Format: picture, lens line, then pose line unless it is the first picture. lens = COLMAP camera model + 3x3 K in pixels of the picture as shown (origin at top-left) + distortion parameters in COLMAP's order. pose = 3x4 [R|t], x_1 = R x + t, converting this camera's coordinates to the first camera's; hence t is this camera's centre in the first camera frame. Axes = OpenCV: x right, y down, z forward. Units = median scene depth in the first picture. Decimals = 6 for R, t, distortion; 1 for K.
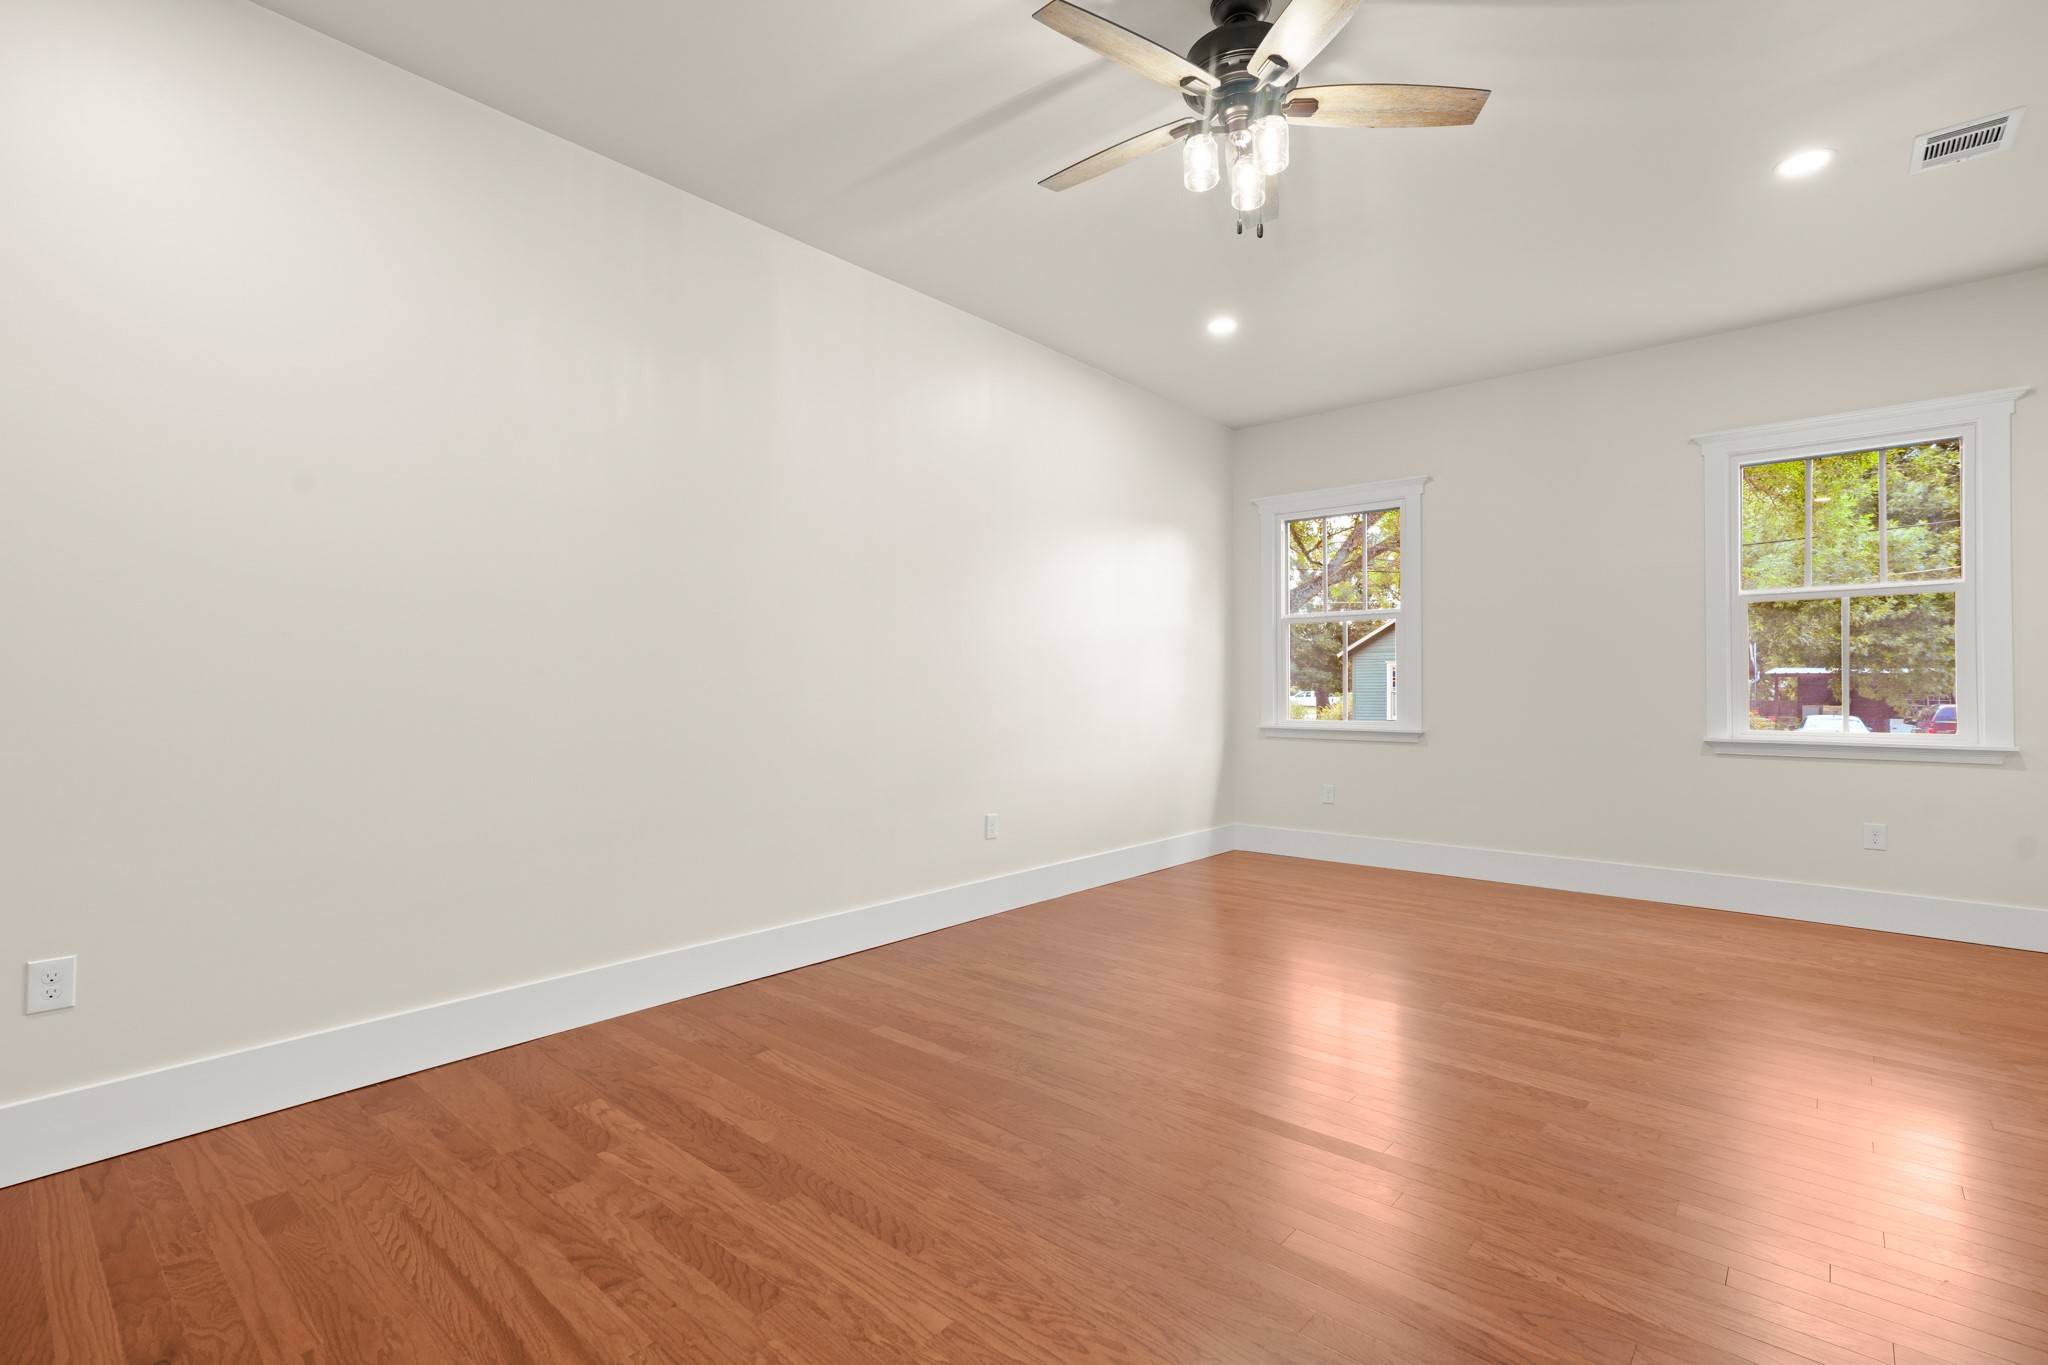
lens RADIAL K [[927.3, 0, 1024.0], [0, 927.3, 682.5], [0, 0, 1]] dist [-0.018541, 0.014234]
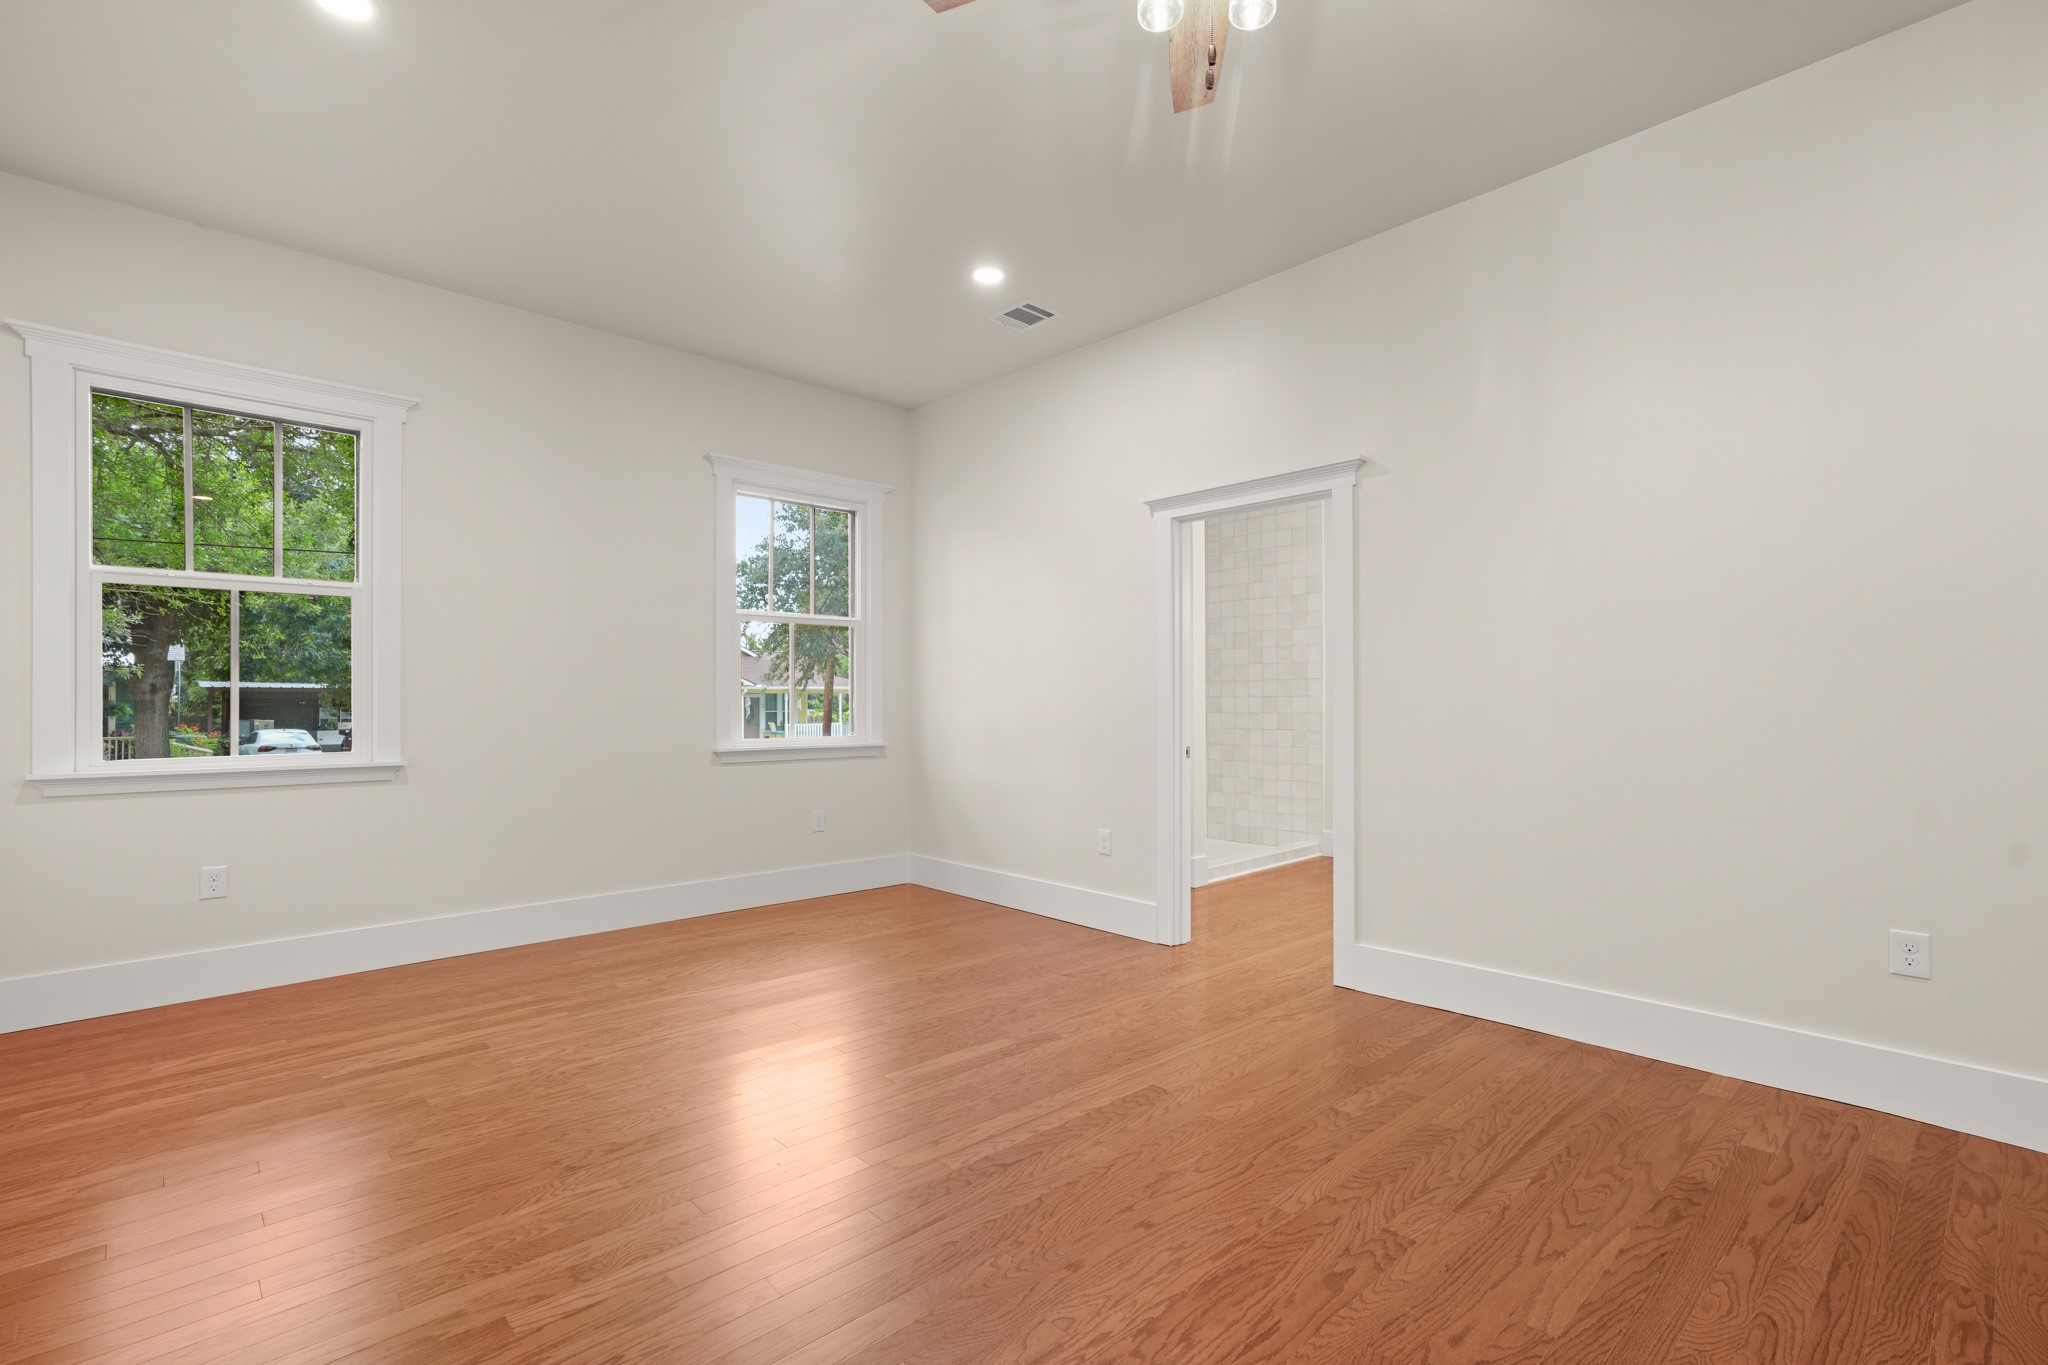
lens RADIAL K [[930.3, 0, 1019.8], [0, 930.3, 693.3], [0, 0, 1]] dist [-0.009238, 0.010401]
pose [[0.104613, 0.008156, 0.994480, -0.495840], [-0.009934, 0.999925, -0.007156, 0.006230], [-0.994463, -0.009131, 0.104687, 1.066211]]
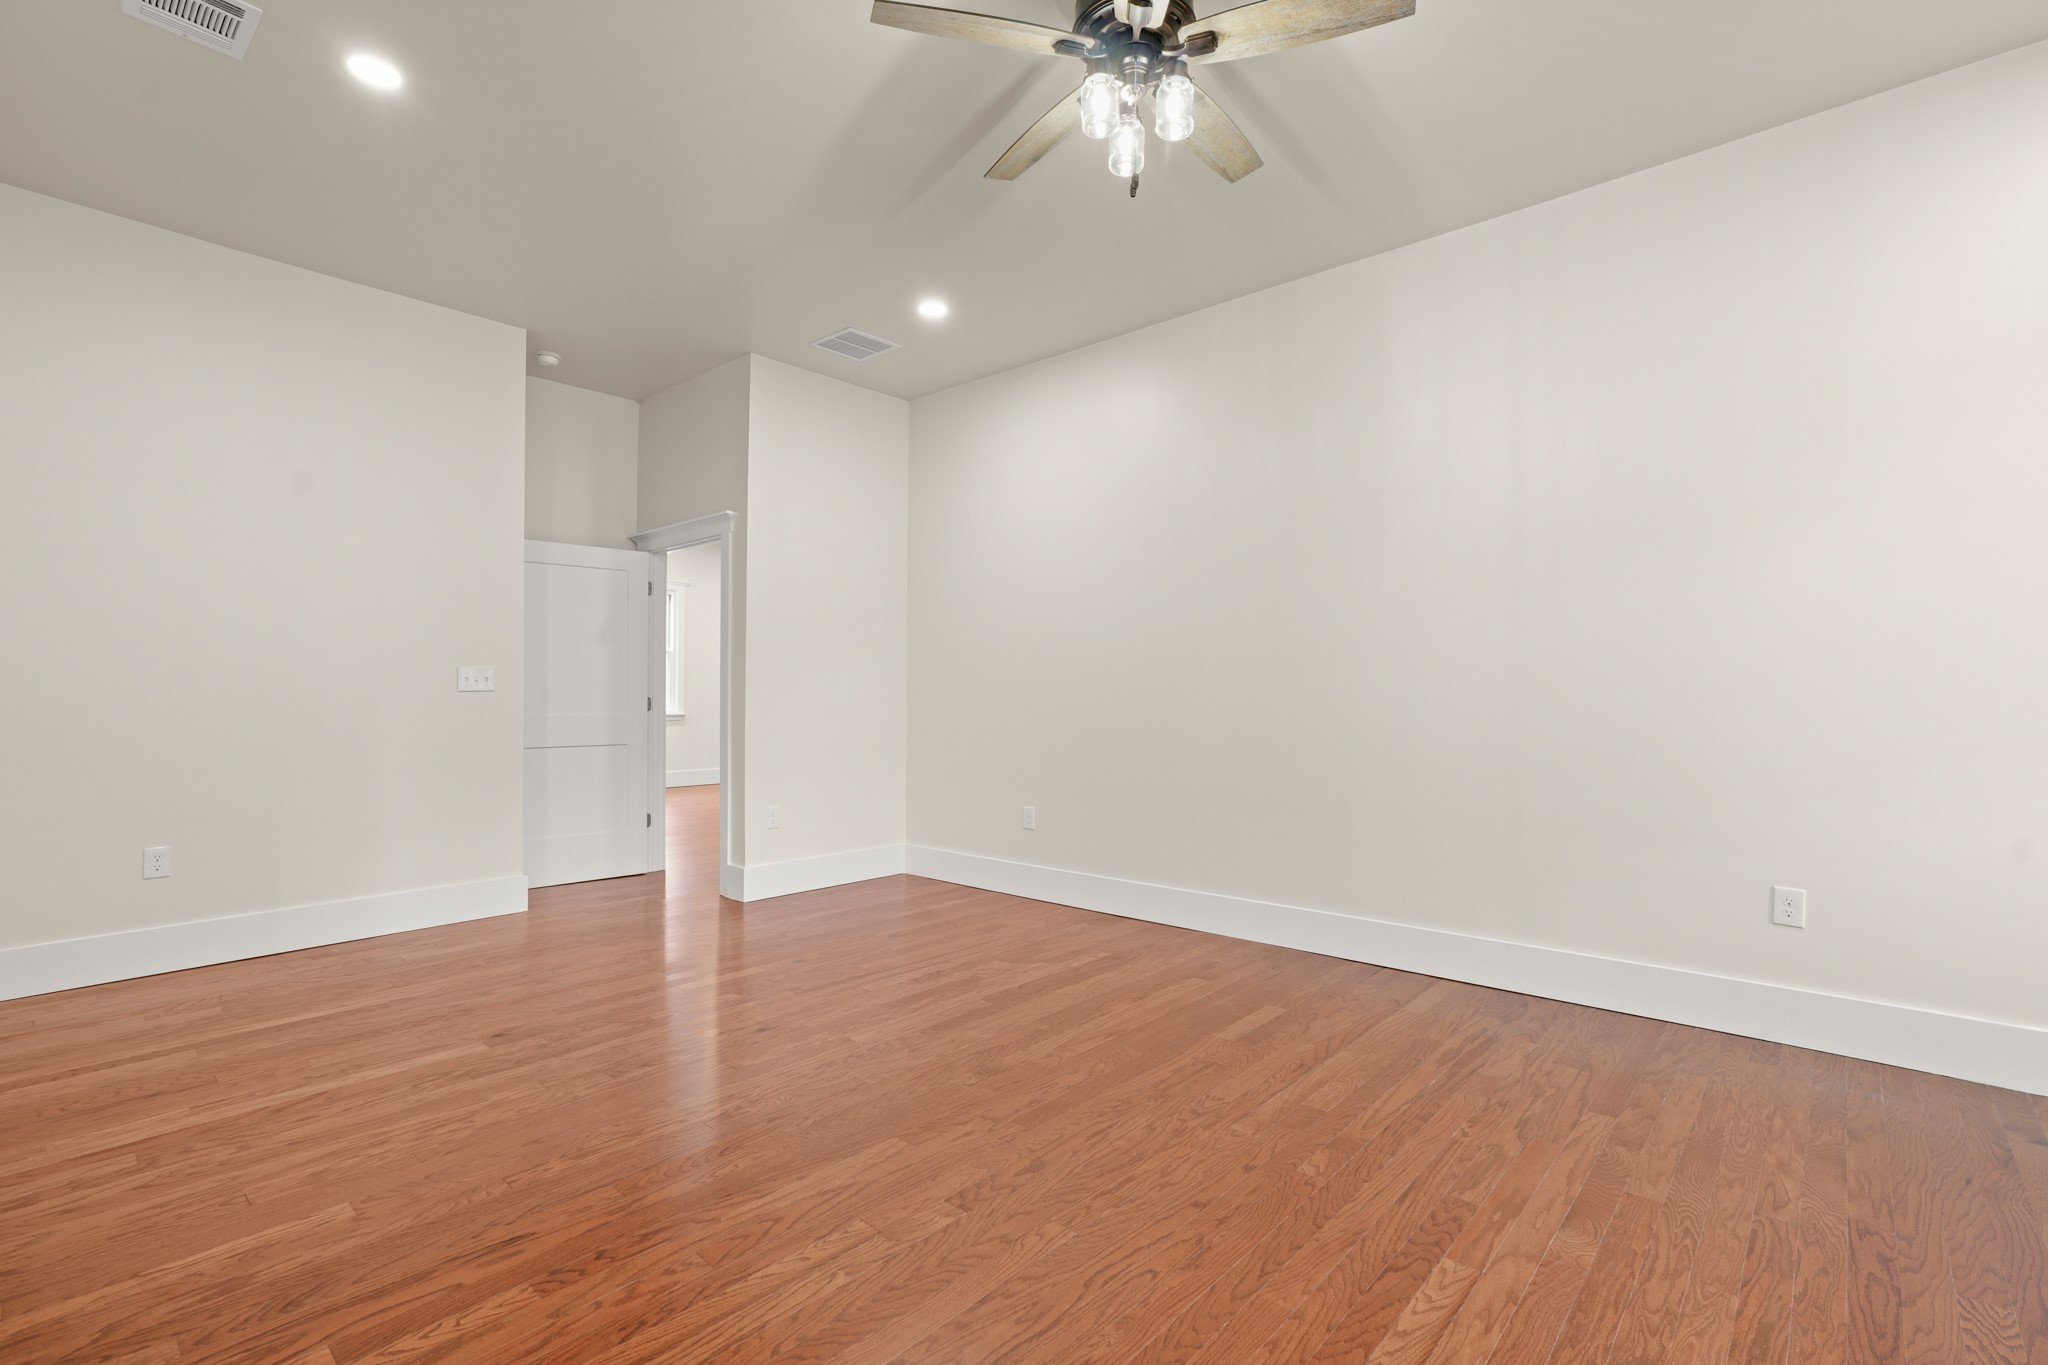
lens RADIAL K [[930.3, 0, 1019.8], [0, 930.3, 693.3], [0, 0, 1]] dist [-0.009238, 0.010401]
pose [[-0.015591, -0.001716, -0.999877, 1.151794], [0.006799, 0.999975, -0.001822, 0.009876], [0.999855, -0.006827, -0.015579, 0.893987]]
